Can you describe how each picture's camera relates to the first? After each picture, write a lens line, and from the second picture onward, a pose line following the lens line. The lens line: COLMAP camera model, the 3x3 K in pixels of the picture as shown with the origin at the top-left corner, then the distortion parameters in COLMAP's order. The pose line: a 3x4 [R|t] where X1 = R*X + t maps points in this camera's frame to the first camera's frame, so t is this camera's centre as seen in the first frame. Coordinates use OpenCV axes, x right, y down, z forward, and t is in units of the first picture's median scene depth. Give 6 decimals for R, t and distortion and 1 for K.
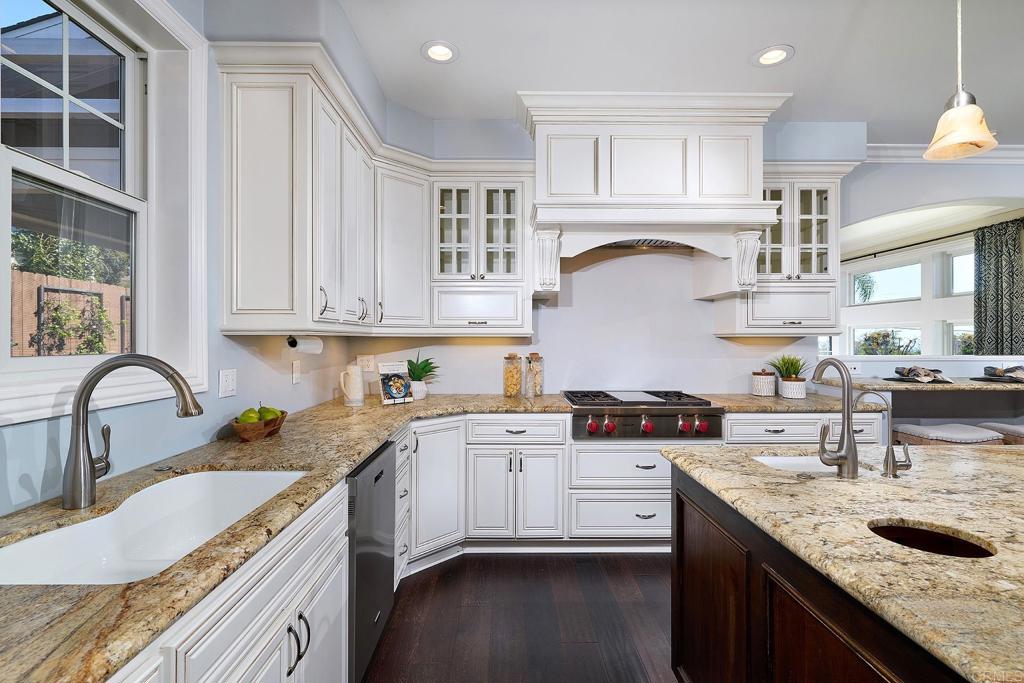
lens RADIAL K [[491.6, 0, 512.0], [0, 491.6, 341.5], [0, 0, 1]] dist [0.000523, 0.000023]
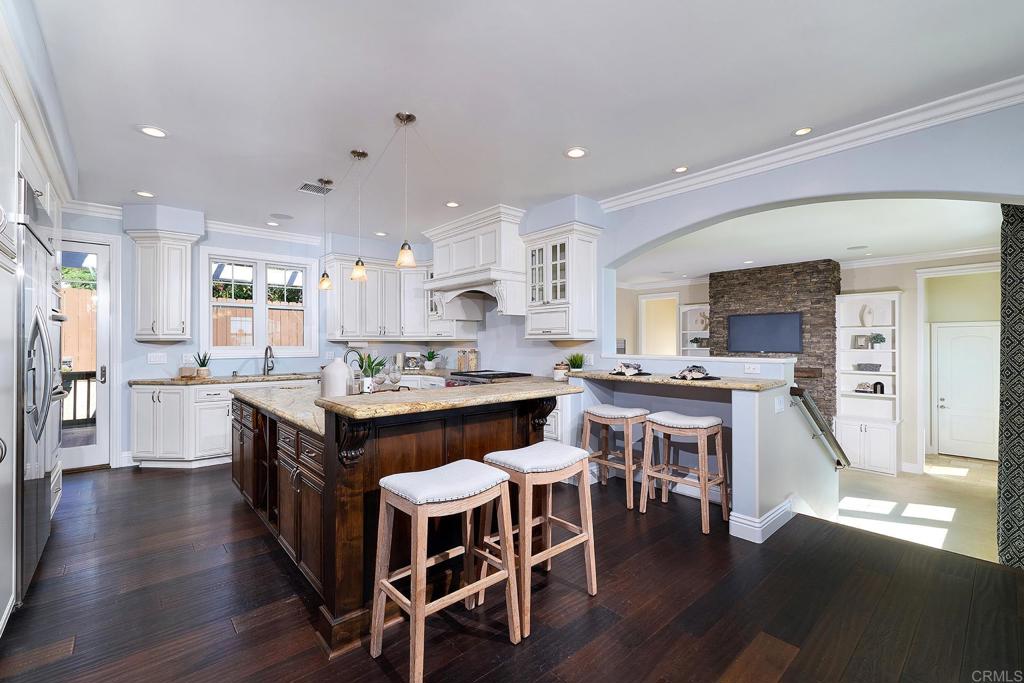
lens RADIAL K [[437.9, 0, 512.0], [0, 437.9, 341.5], [0, 0, 1]] dist [-0.021127, -0.000114]
pose [[0.656991, -0.002530, -0.753894, 1.526303], [-0.003199, 0.999976, -0.006143, 0.002413], [0.753891, 0.006448, 0.656967, -0.001407]]
